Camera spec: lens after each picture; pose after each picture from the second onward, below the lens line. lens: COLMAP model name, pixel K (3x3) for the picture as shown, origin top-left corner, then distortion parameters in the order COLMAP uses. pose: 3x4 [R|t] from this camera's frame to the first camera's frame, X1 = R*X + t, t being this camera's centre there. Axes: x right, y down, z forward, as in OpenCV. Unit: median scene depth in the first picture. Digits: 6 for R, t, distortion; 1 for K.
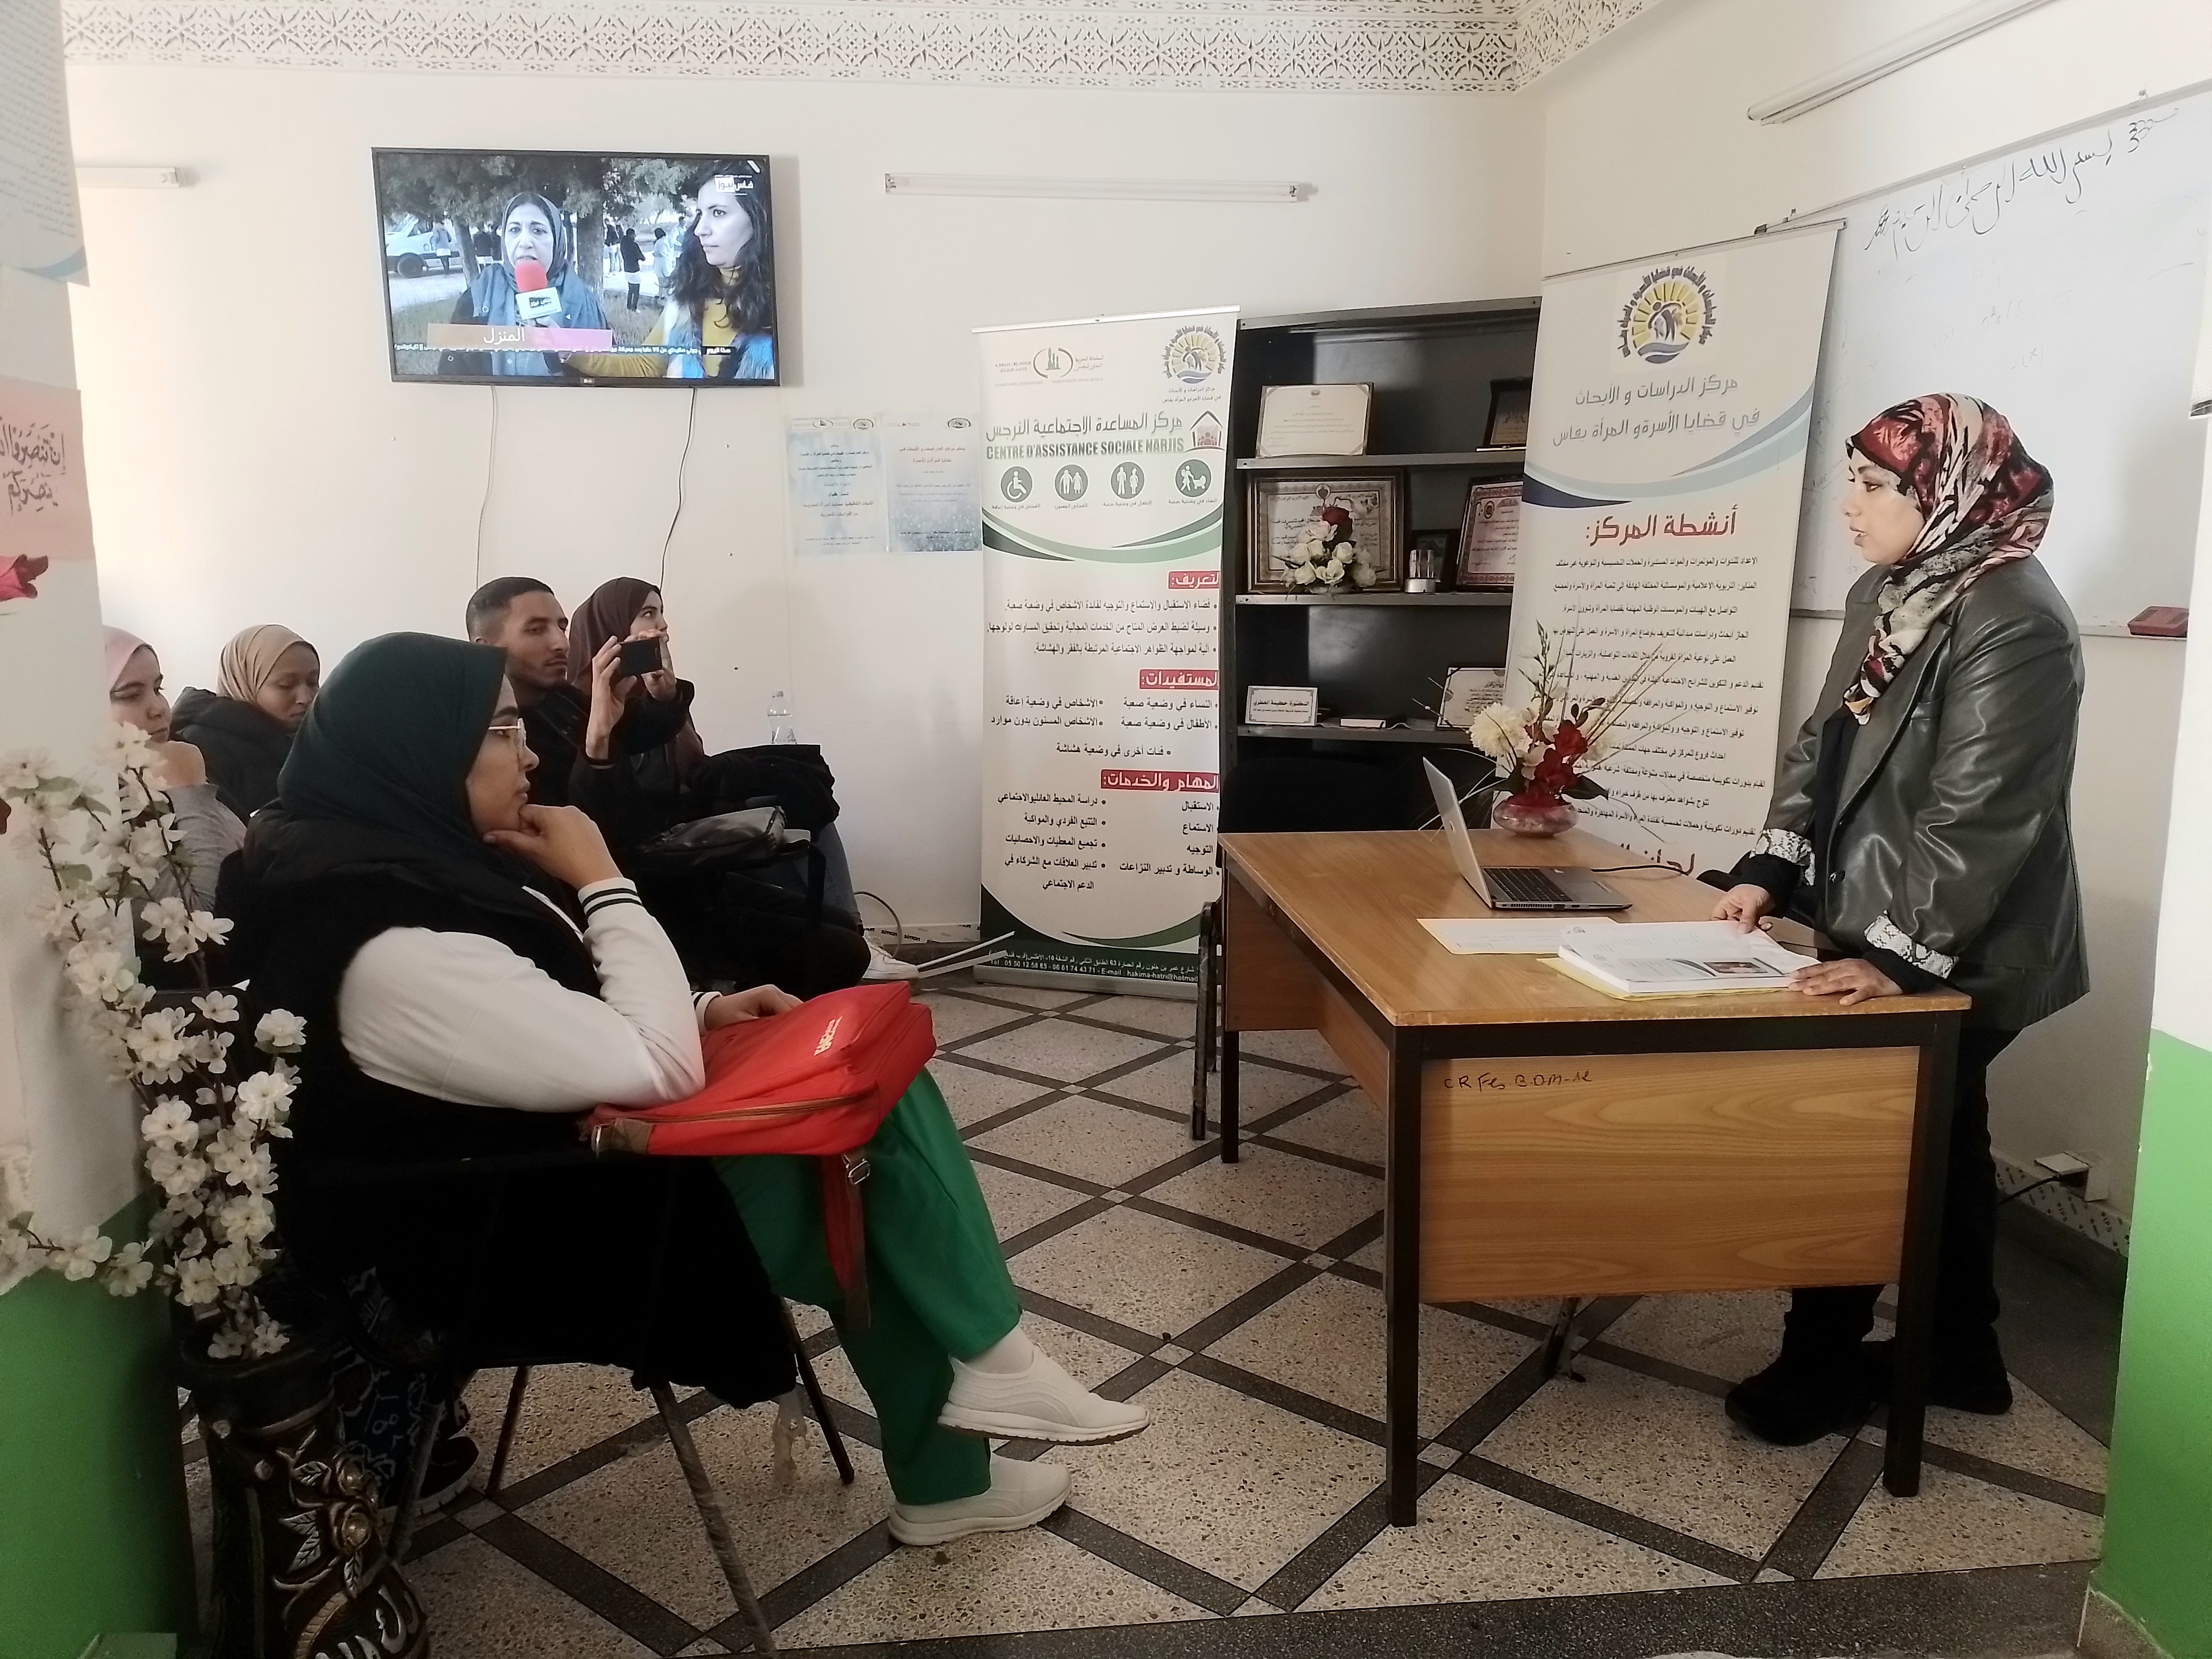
lens RADIAL K [[1636.9, 0, 1091.8], [0, 1636.9, 826.5], [0, 0, 1]] dist [0.104775, -0.169376]
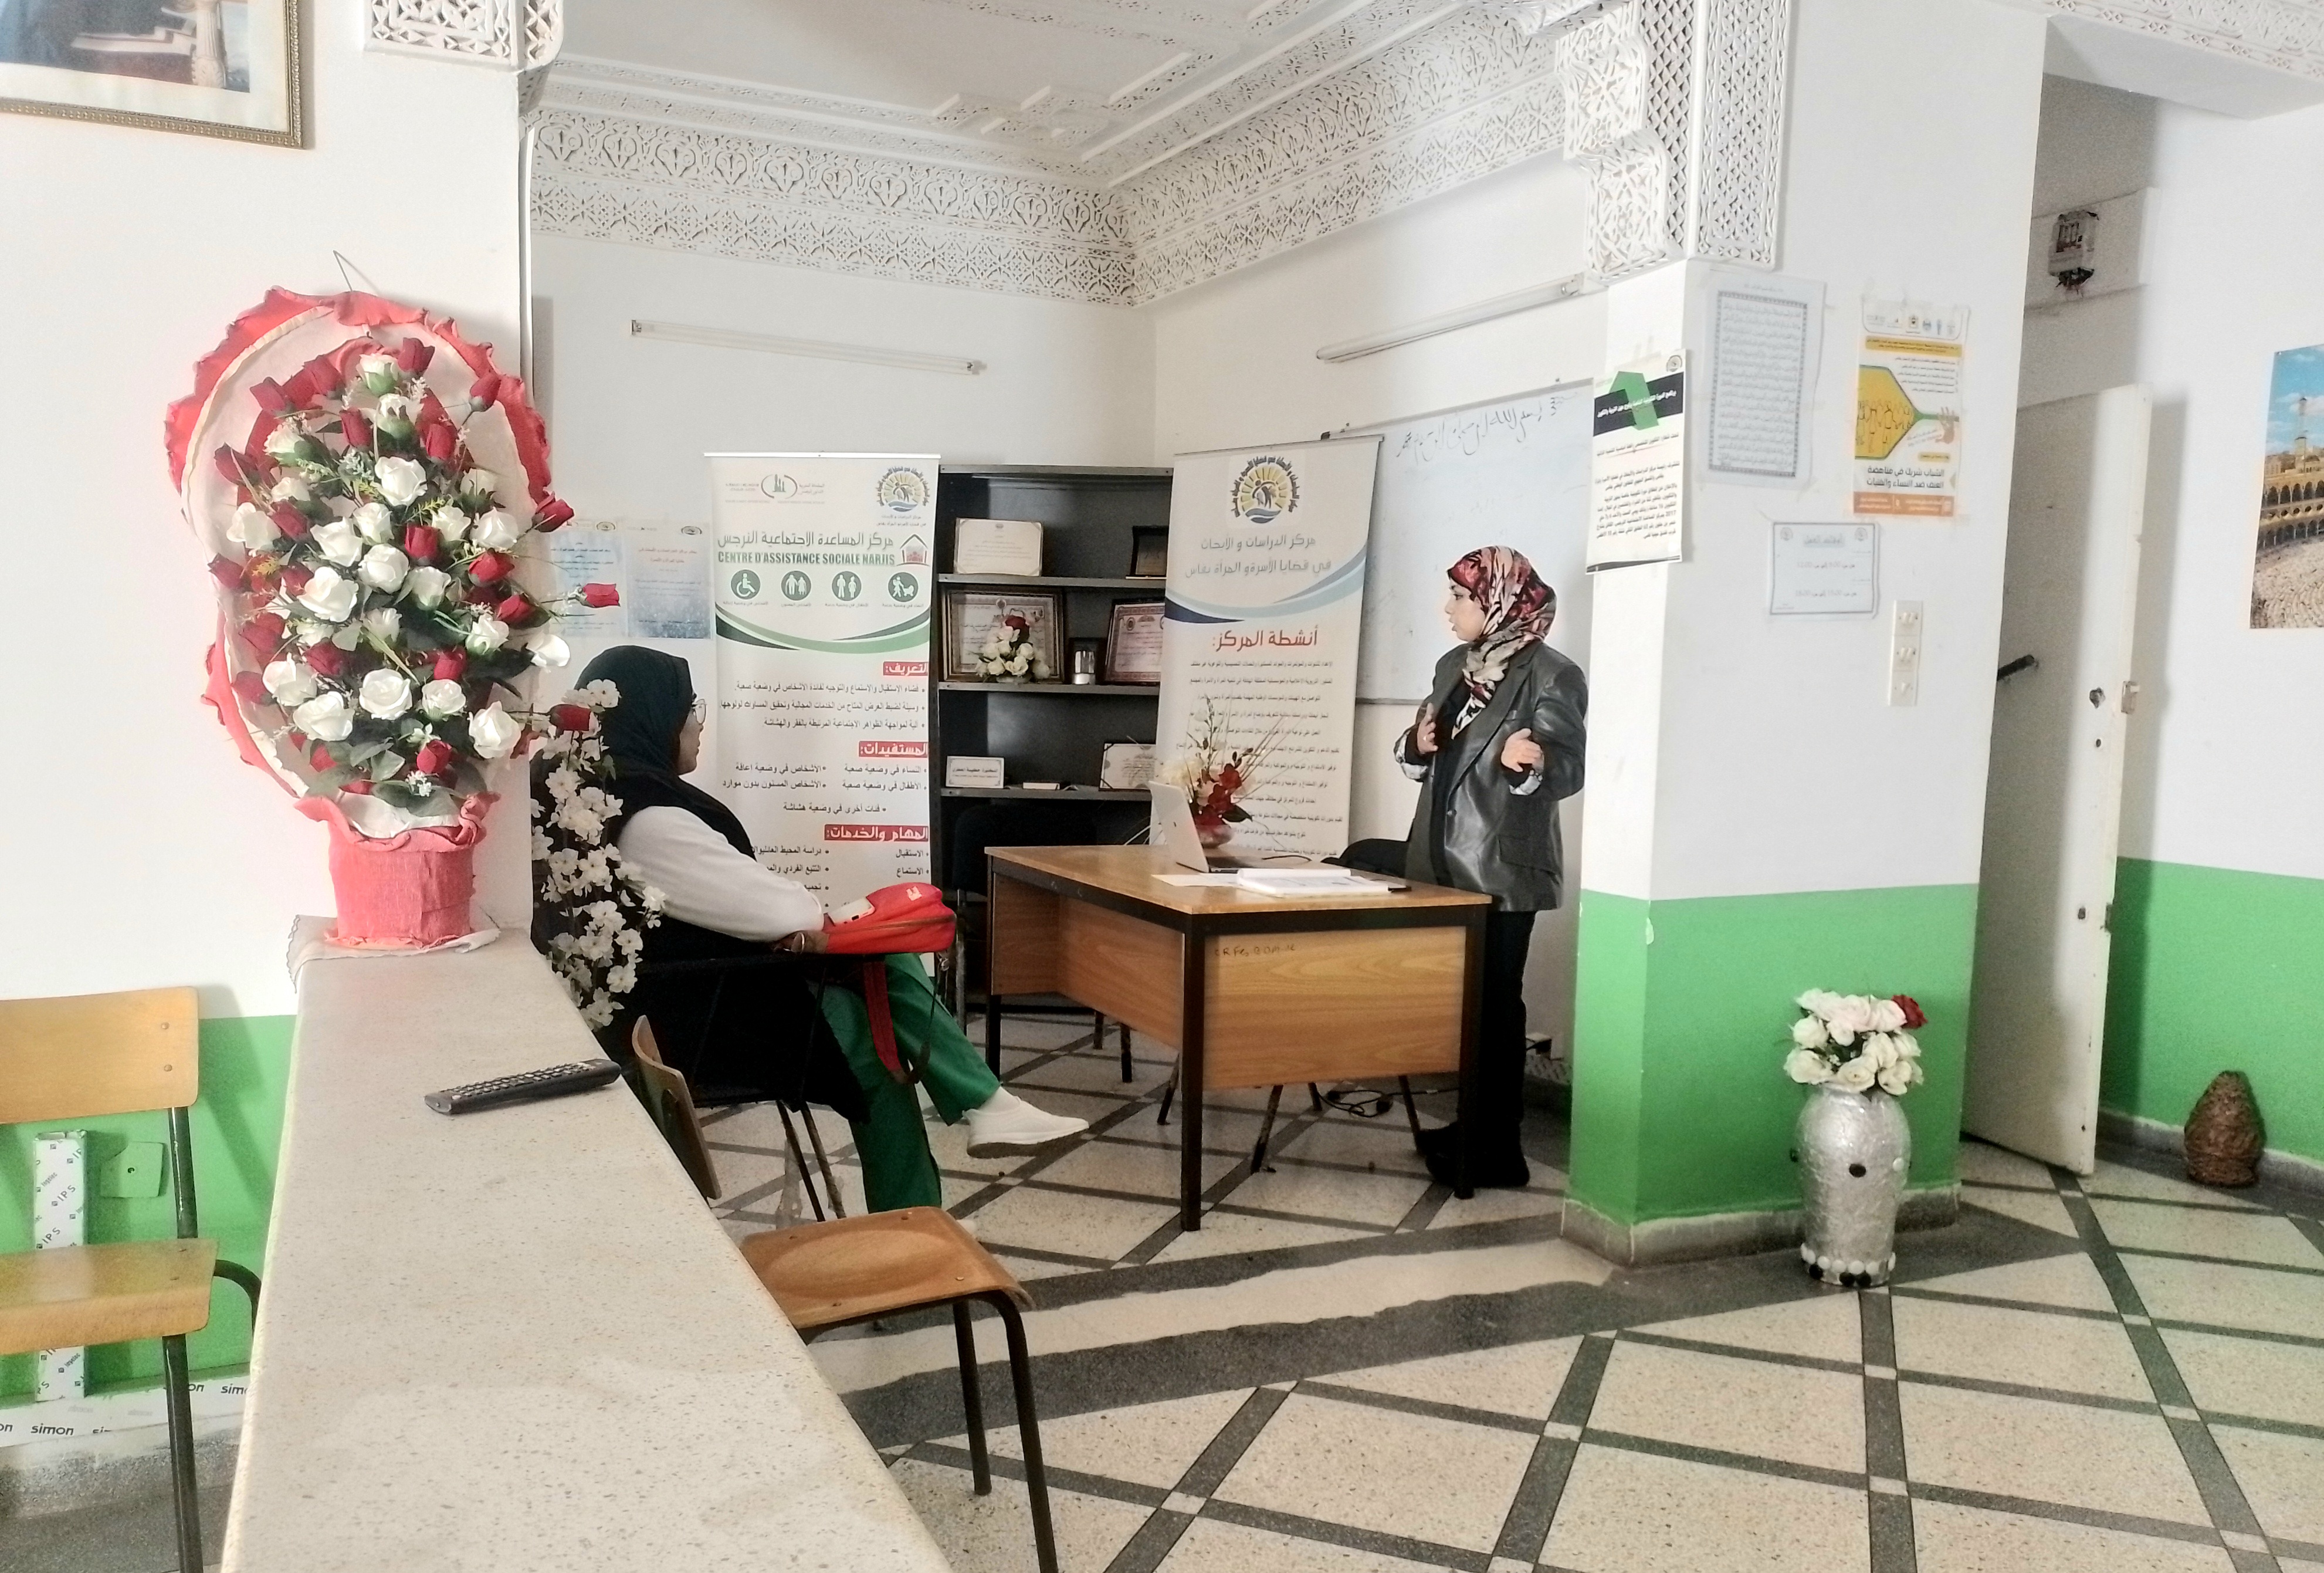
lens RADIAL K [[1774.0, 0, 1165.5], [0, 1774.0, 842.3], [0, 0, 1]] dist [0.104954, -0.145446]
pose [[0.944005, 0.000171, 0.329932, -0.193253], [0.024635, 0.997172, -0.071000, 0.078558], [-0.329011, 0.075152, 0.941331, -0.307180]]
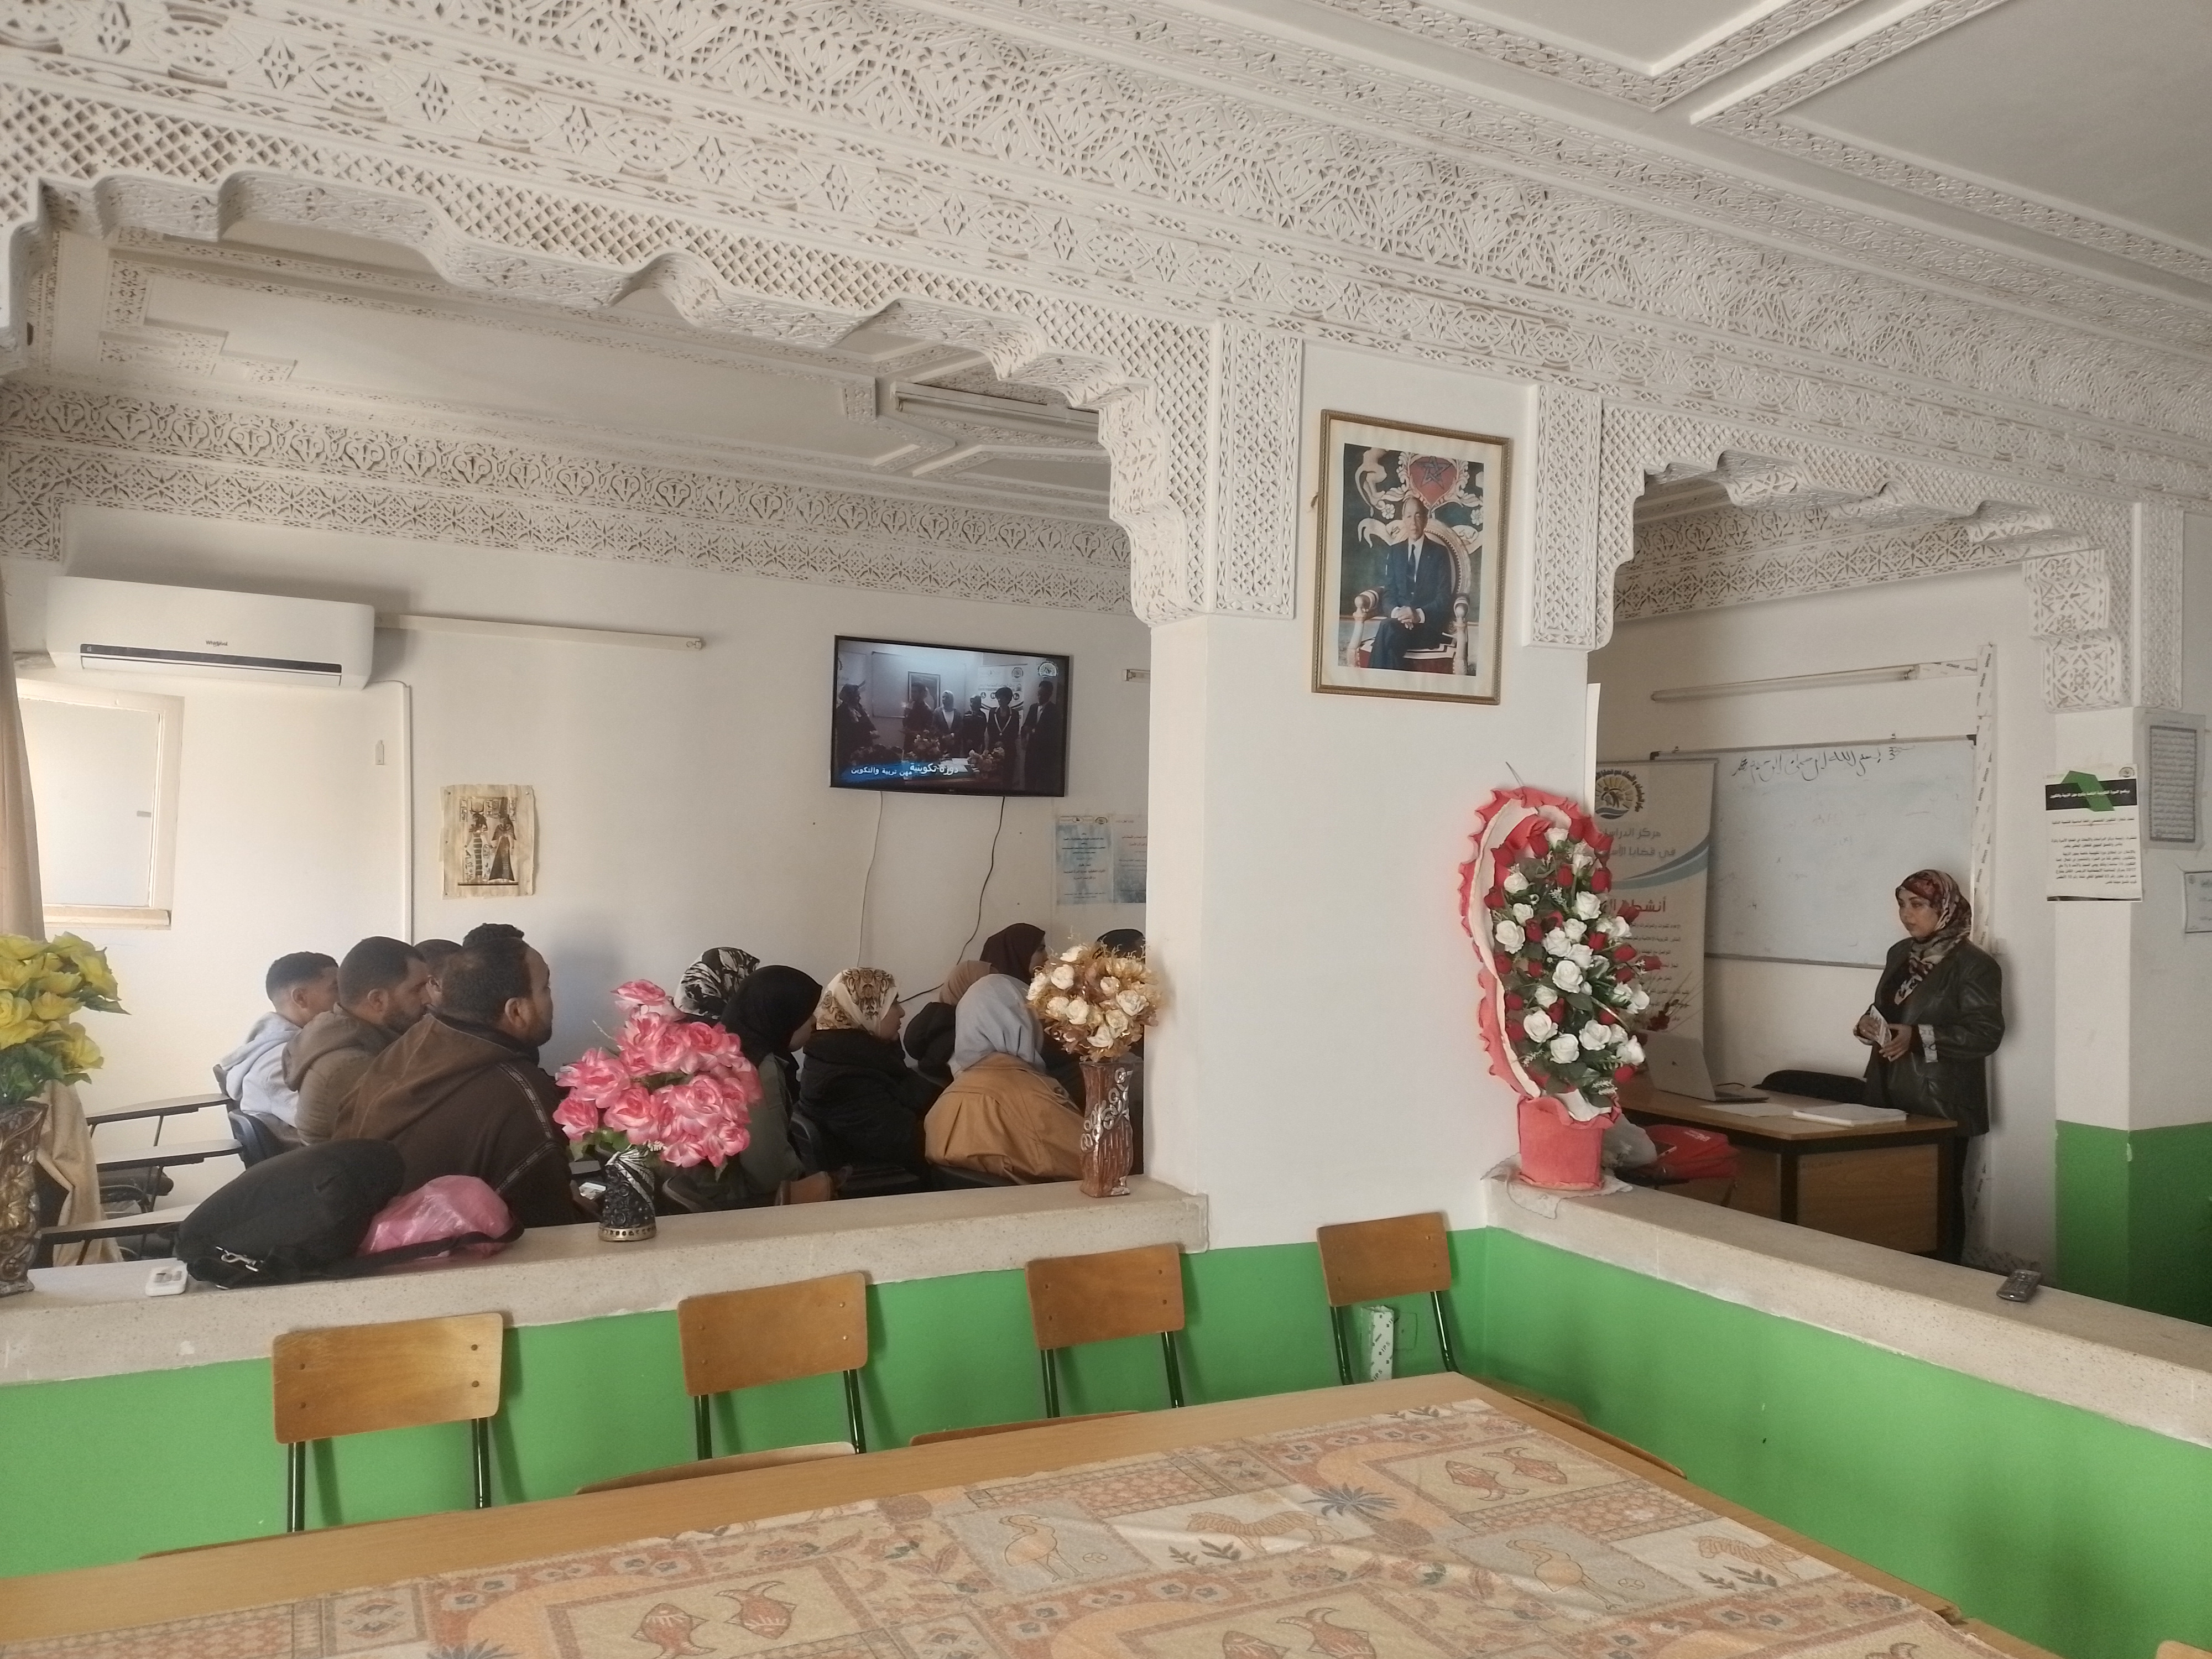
lens RADIAL K [[1636.9, 0, 1091.8], [0, 1636.9, 826.5], [0, 0, 1]] dist [0.104775, -0.169376]
pose [[0.929623, 0.031625, 0.367154, -0.748403], [0.035185, 0.984142, -0.173856, 0.026374], [-0.366829, 0.174539, 0.913768, -0.407021]]
